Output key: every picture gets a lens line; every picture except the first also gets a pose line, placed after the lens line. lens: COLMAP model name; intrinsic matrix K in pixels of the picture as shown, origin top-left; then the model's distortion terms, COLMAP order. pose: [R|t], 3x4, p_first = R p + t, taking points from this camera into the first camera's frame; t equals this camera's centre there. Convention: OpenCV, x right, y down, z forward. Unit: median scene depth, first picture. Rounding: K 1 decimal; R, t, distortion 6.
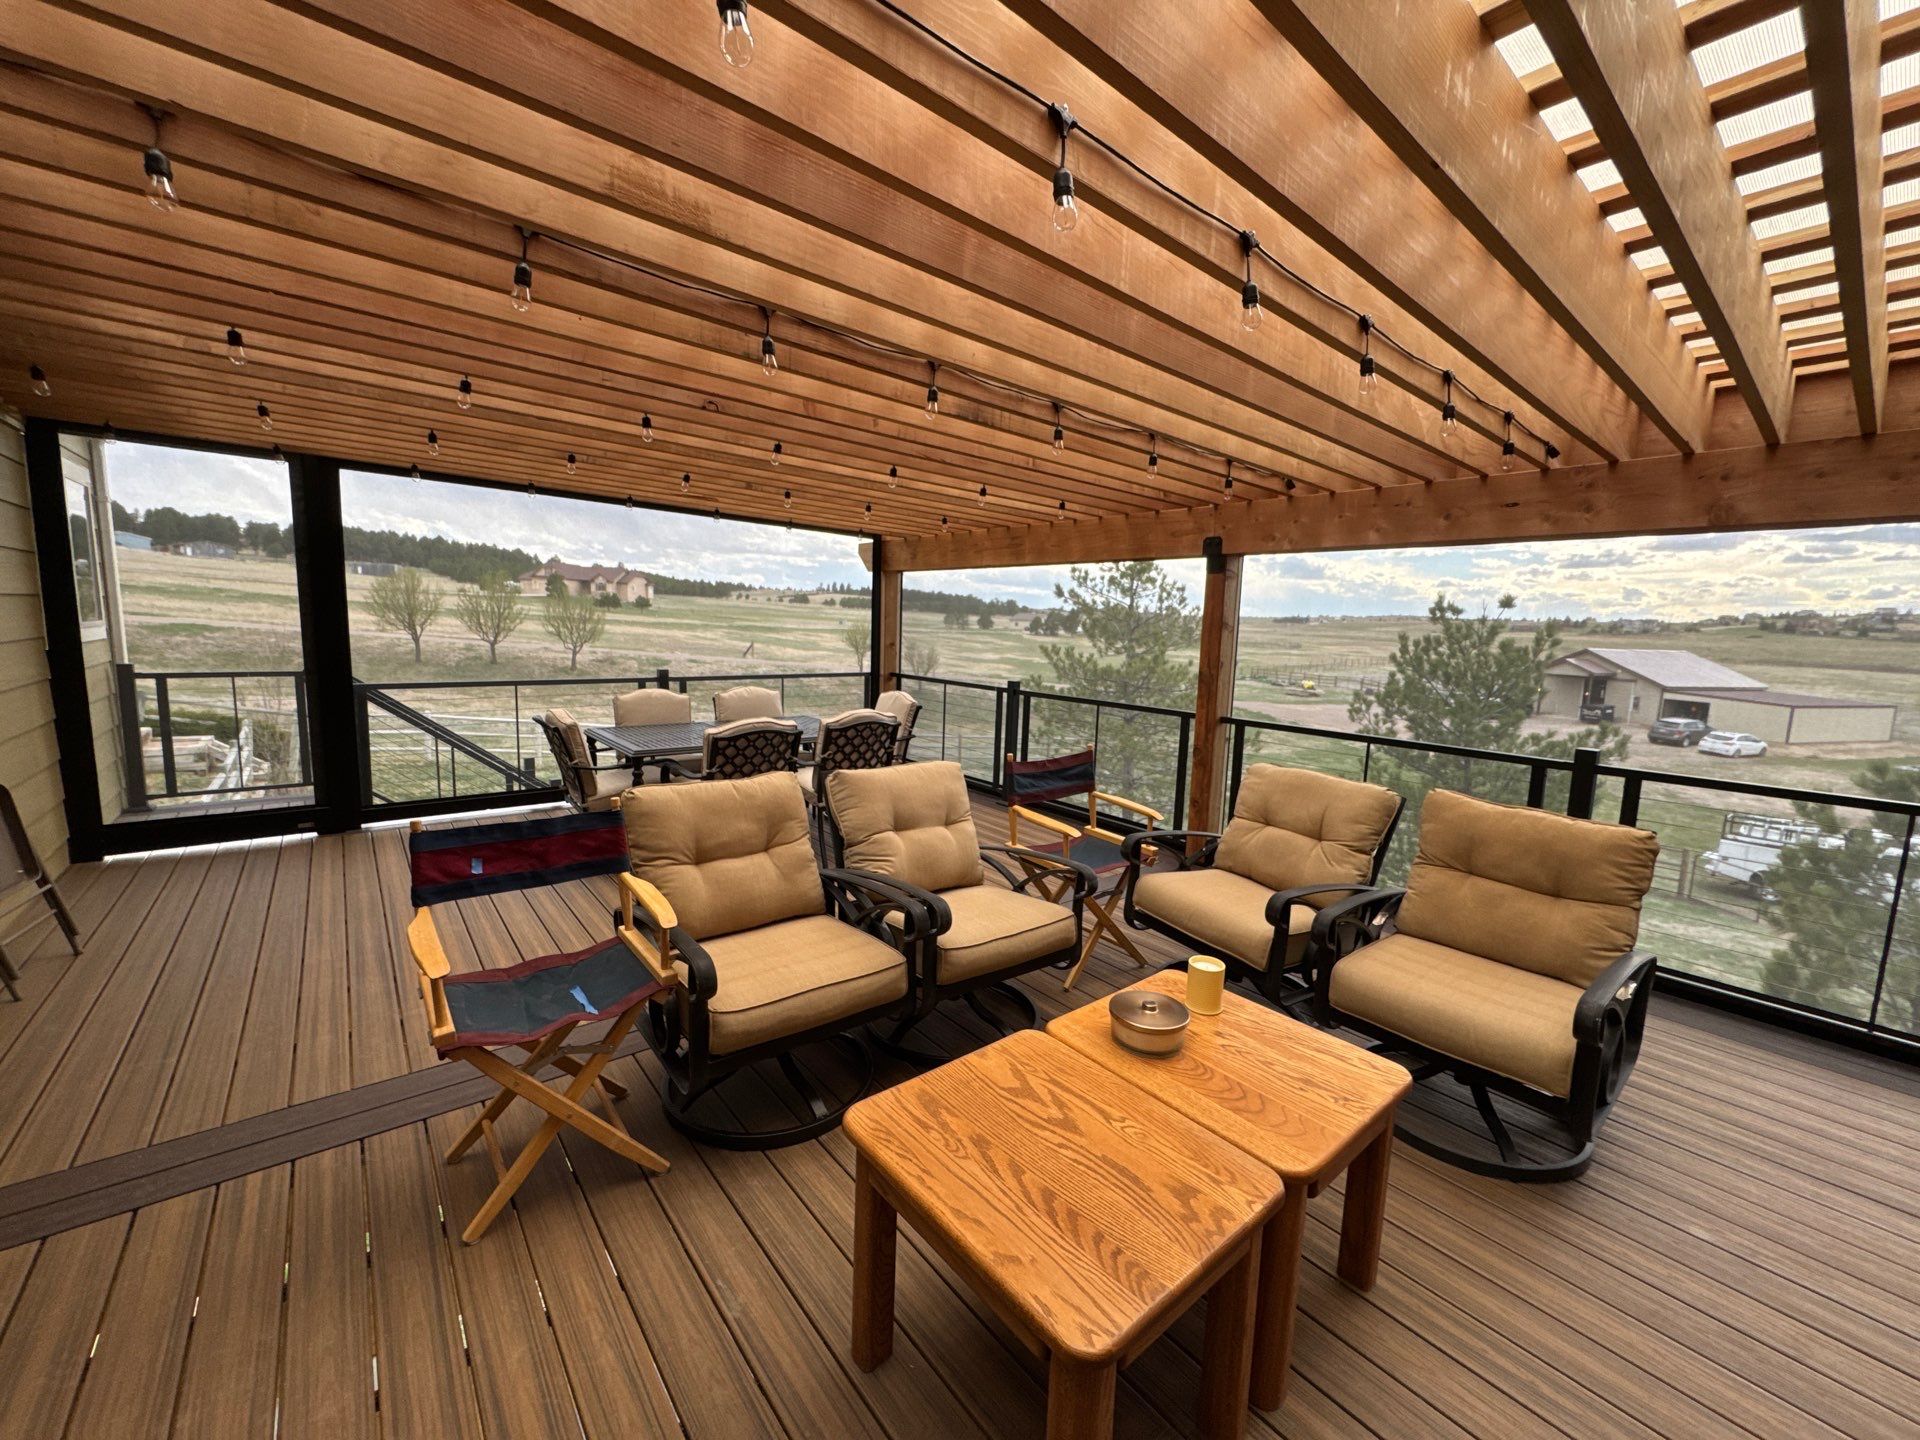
lens RADIAL K [[757.7, 0, 963.1], [0, 757.7, 721.5], [0, 0, 1]] dist [-0.001547, -0.000199]
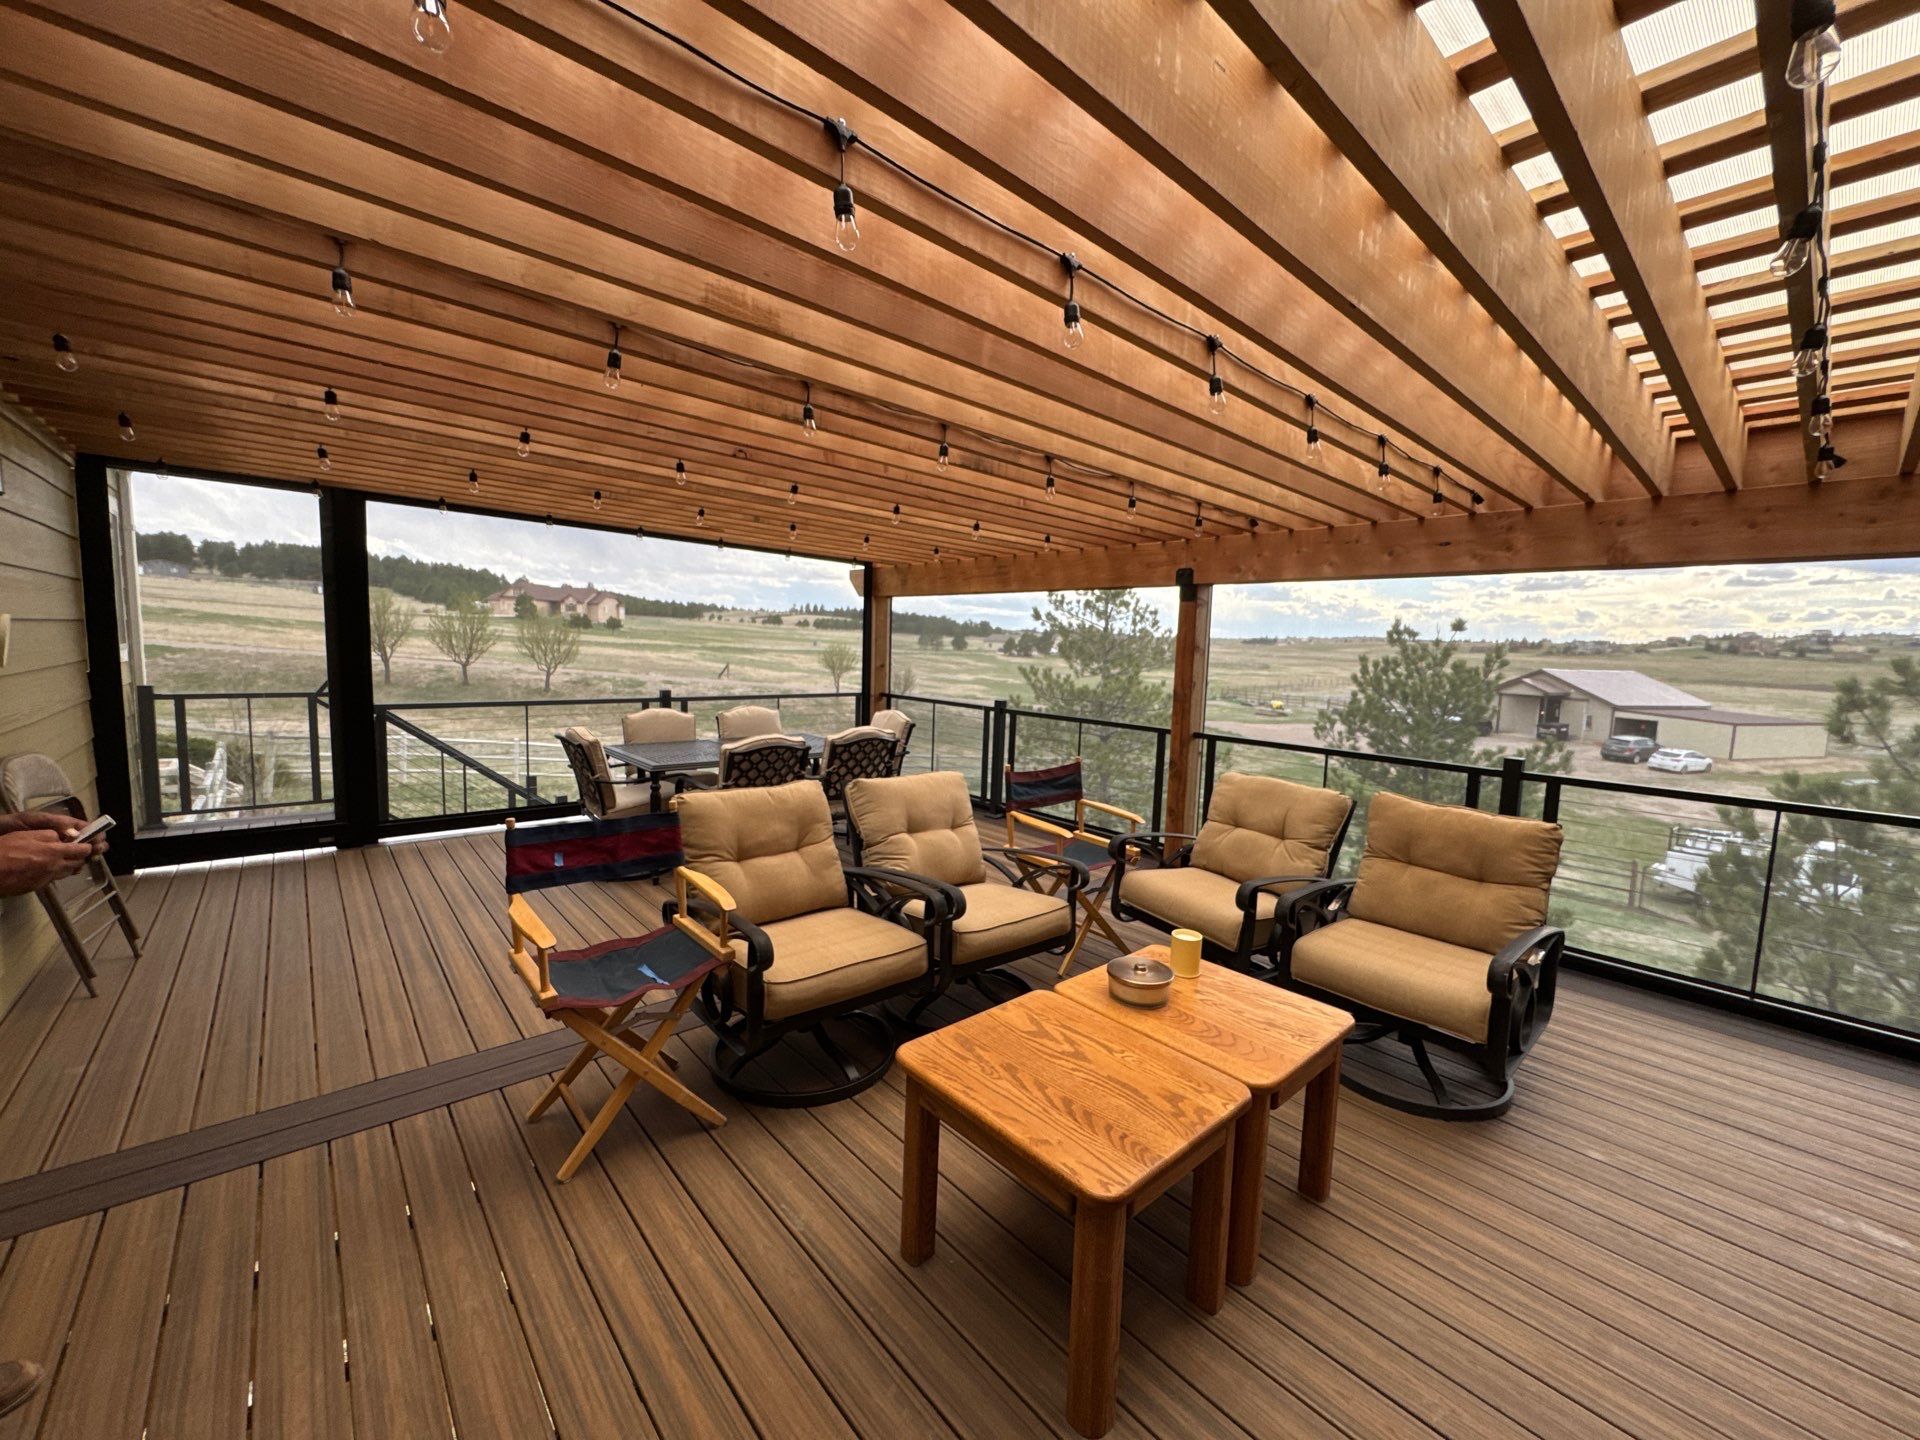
lens RADIAL K [[757.7, 0, 963.1], [0, 757.7, 721.5], [0, 0, 1]] dist [-0.001547, -0.000199]
pose [[0.999416, -0.003090, 0.034021, -0.041215], [0.004021, 0.999618, -0.027340, 0.009446], [-0.033923, 0.027461, 0.999047, -0.110711]]
